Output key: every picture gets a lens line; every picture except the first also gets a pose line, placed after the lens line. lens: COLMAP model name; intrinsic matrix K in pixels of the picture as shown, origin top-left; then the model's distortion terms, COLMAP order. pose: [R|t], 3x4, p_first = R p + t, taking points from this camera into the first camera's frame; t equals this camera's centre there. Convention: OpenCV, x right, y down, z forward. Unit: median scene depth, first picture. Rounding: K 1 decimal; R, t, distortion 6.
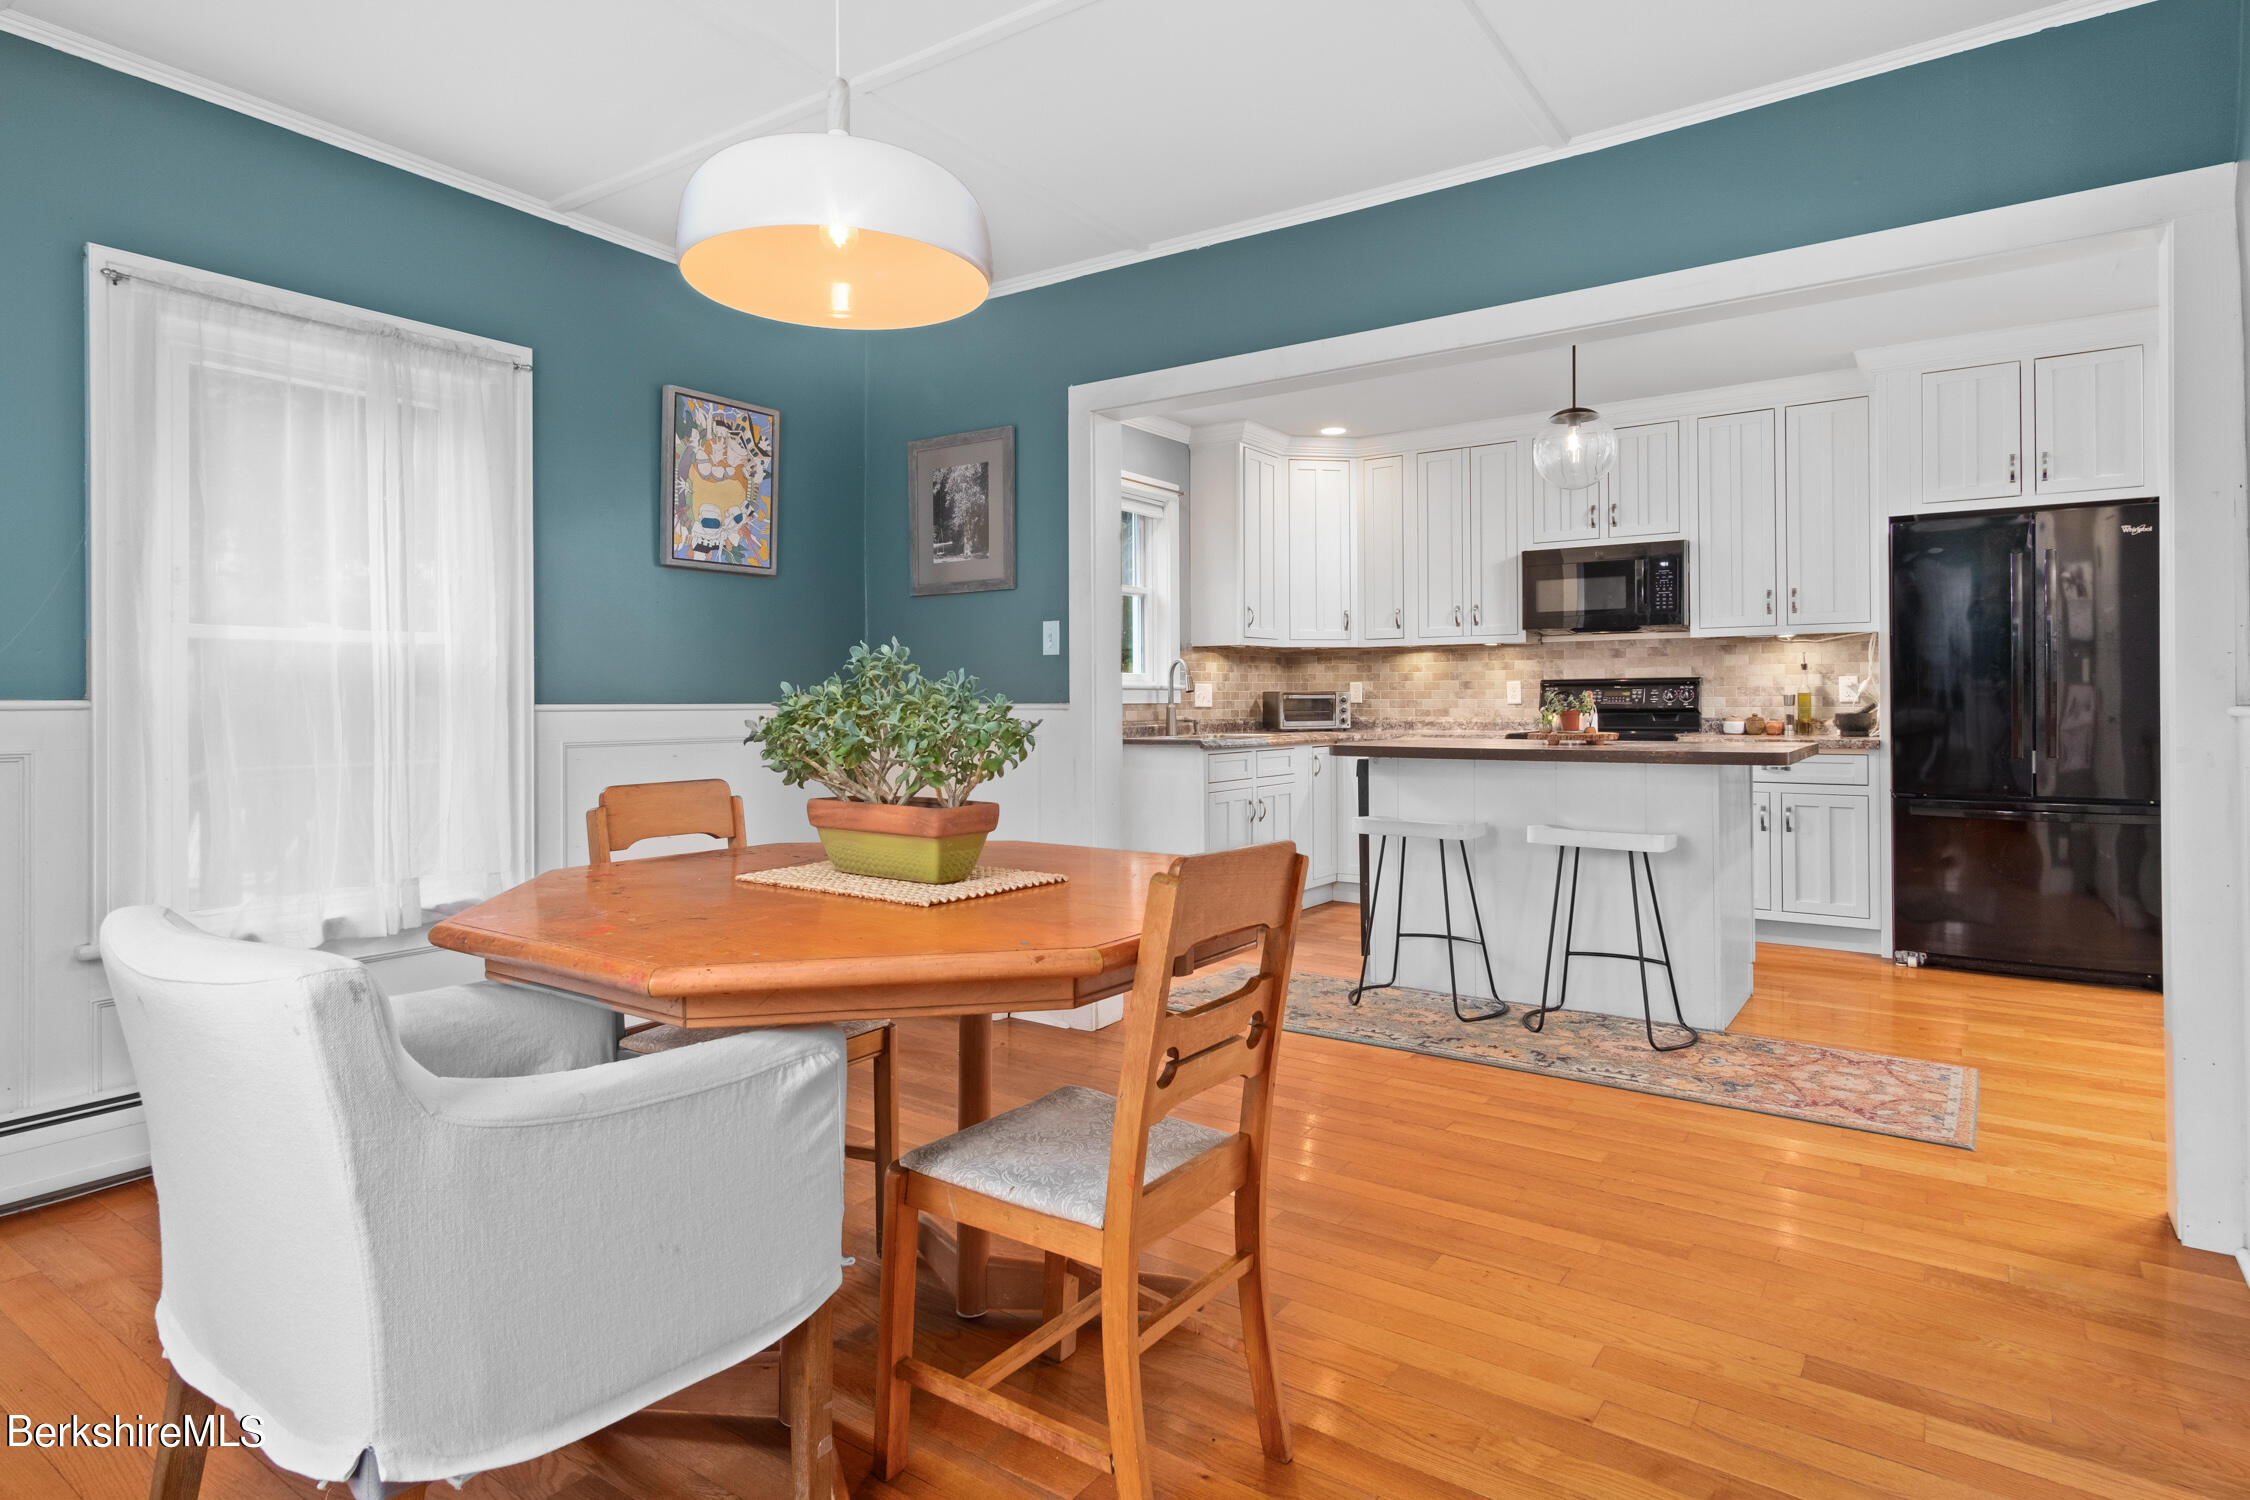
lens RADIAL K [[1189.3, 0, 1126.7], [0, 1189.3, 692.5], [0, 0, 1]] dist [0.004282, 0.002674]
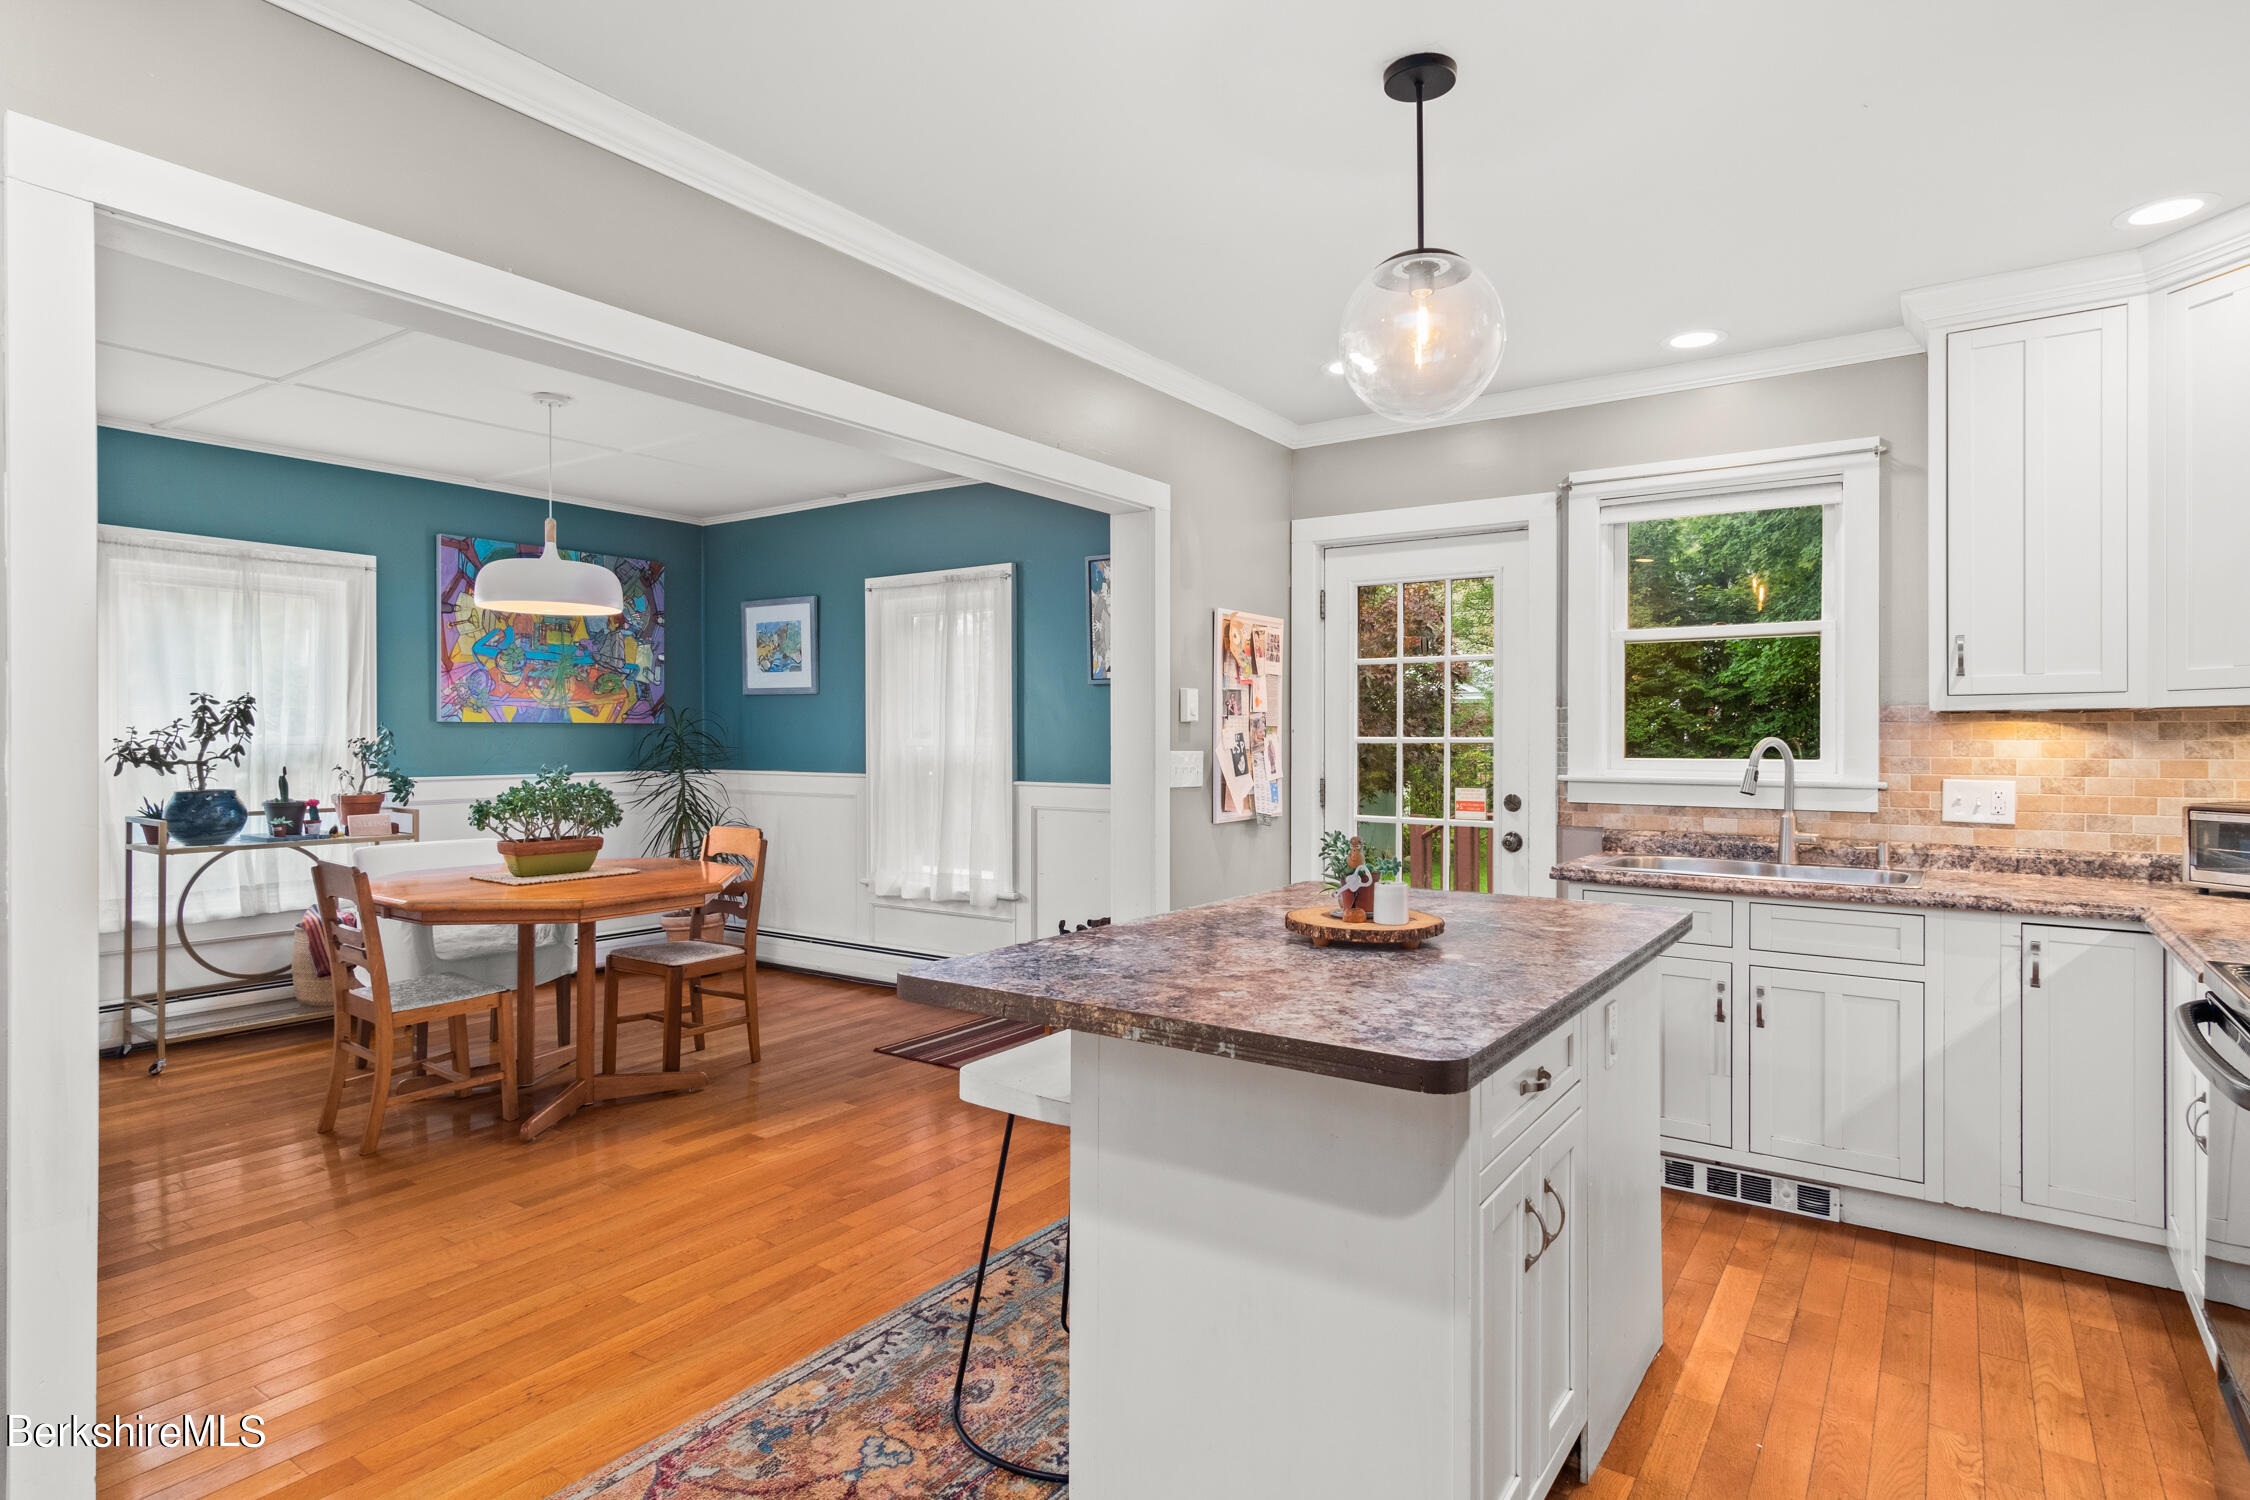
lens RADIAL K [[1189.3, 0, 1132.4], [0, 1189.3, 733.1], [0, 0, 1]] dist [0.004282, 0.002674]
pose [[0.015155, 0.004270, -0.999876, 0.662101], [0.005416, 0.999976, 0.004353, -0.036244], [0.999870, -0.005481, 0.015132, 0.669588]]
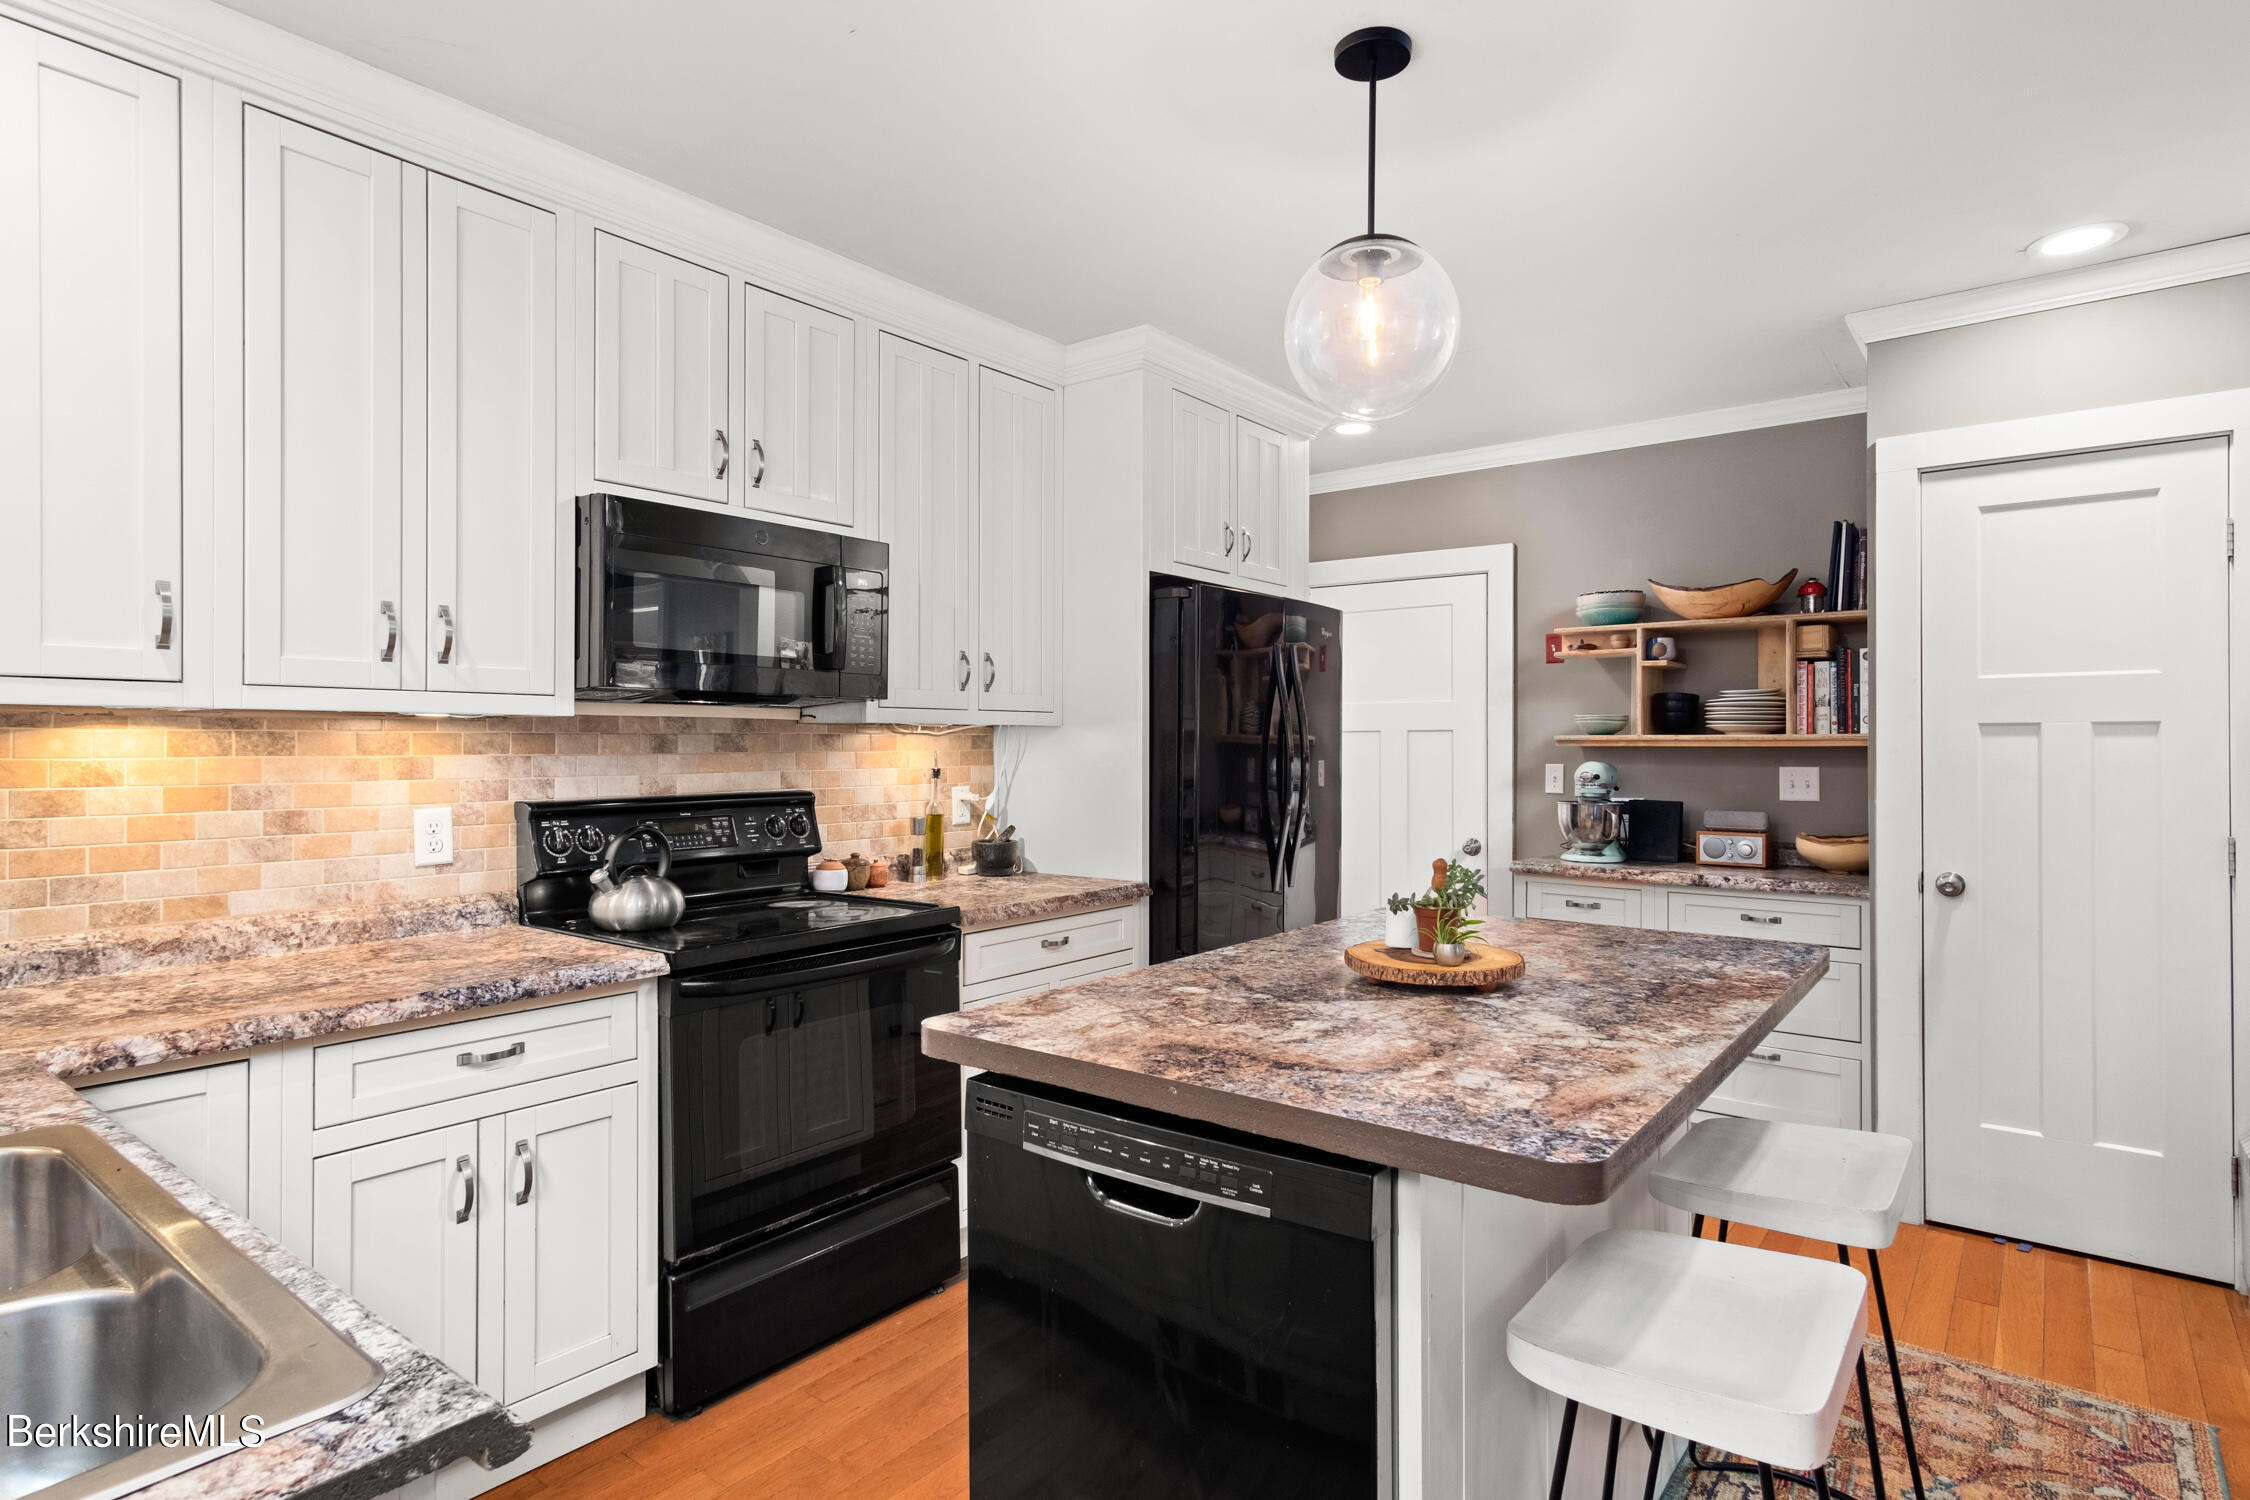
lens RADIAL K [[1189.3, 0, 1122.1], [0, 1189.3, 747.3], [0, 0, 1]] dist [0.004282, 0.002674]
pose [[0.050344, 0.003170, 0.998727, -0.066092], [-0.006214, 0.999977, -0.002860, -0.032632], [-0.998713, -0.006062, 0.050363, 0.821075]]
